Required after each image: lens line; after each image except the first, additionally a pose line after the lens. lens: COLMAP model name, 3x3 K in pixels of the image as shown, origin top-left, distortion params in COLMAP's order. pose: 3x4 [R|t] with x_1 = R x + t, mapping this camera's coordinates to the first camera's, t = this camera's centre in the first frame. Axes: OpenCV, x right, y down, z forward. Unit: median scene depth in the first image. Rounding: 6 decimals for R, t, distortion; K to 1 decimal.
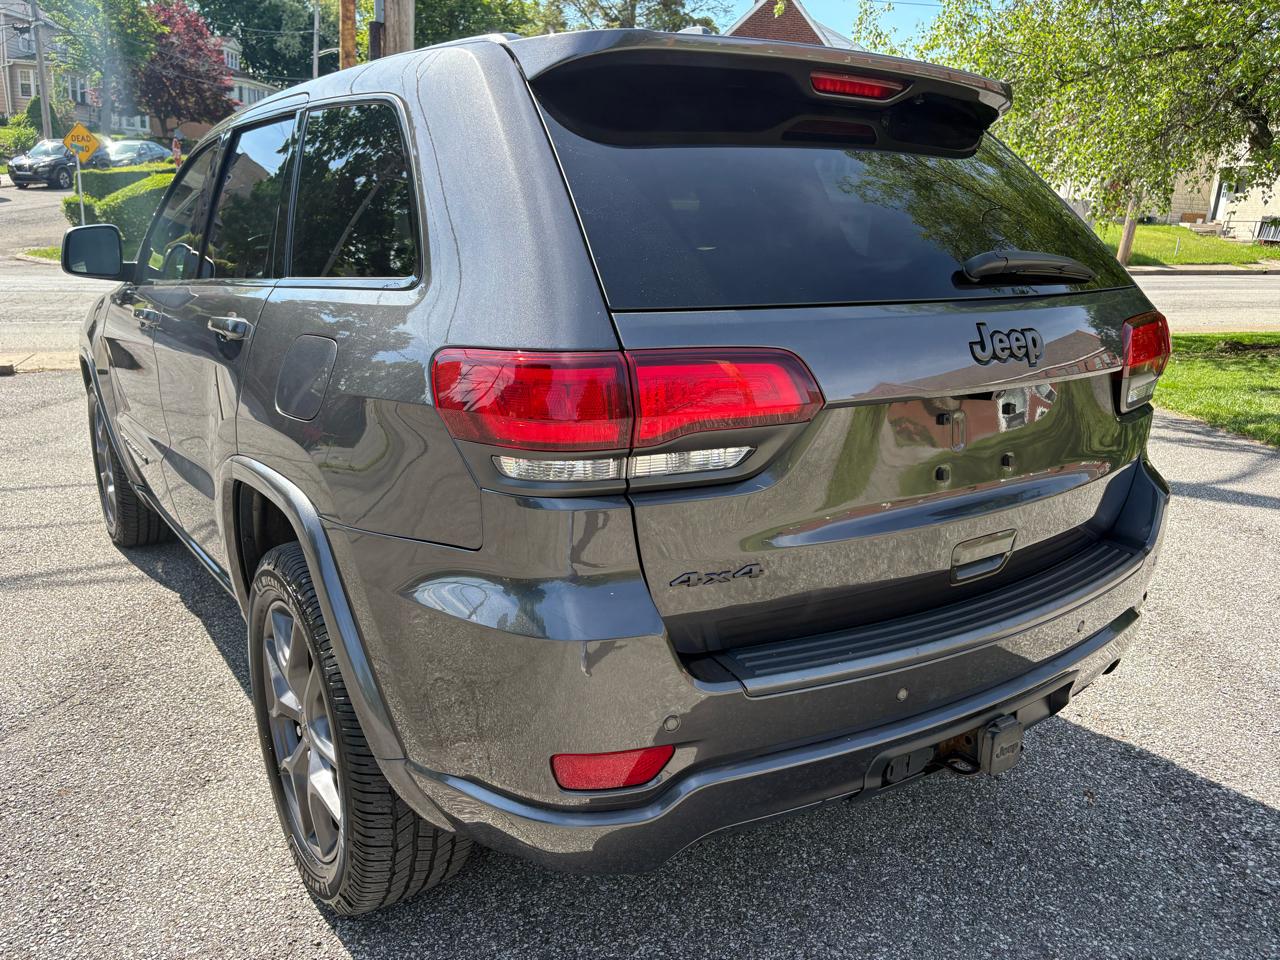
lens RADIAL K [[947.8, 0, 637.6], [0, 947.8, 481.2], [0, 0, 1]] dist [0.047741, -0.046800]
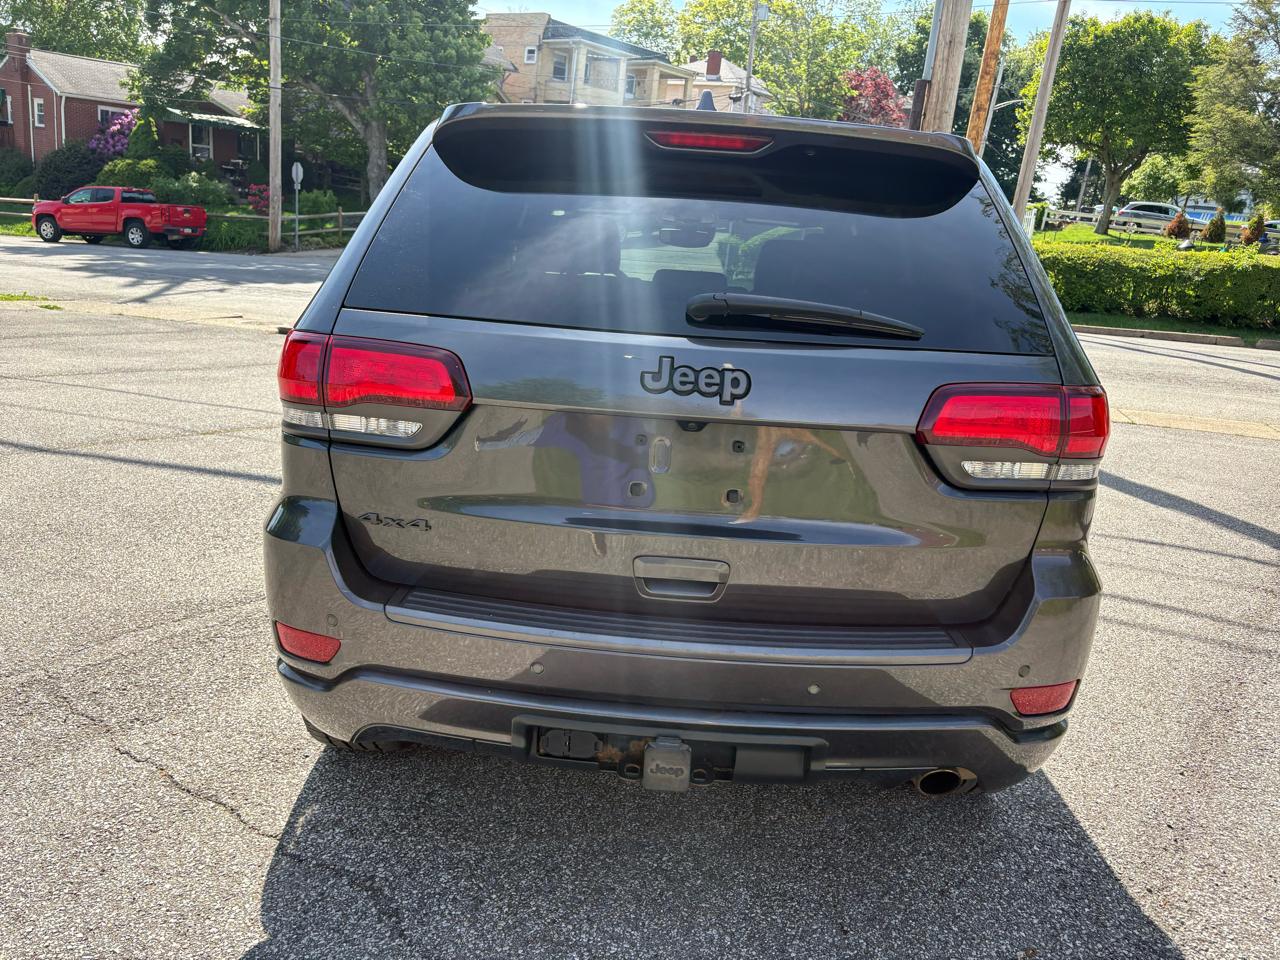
lens RADIAL K [[947.8, 0, 653.9], [0, 947.8, 474.3], [0, 0, 1]] dist [0.047741, -0.046800]
pose [[0.812030, 0.176703, -0.556222, 0.826554], [-0.206798, 0.978343, 0.008900, -0.034761], [0.545749, 0.107798, 0.830986, 0.097538]]
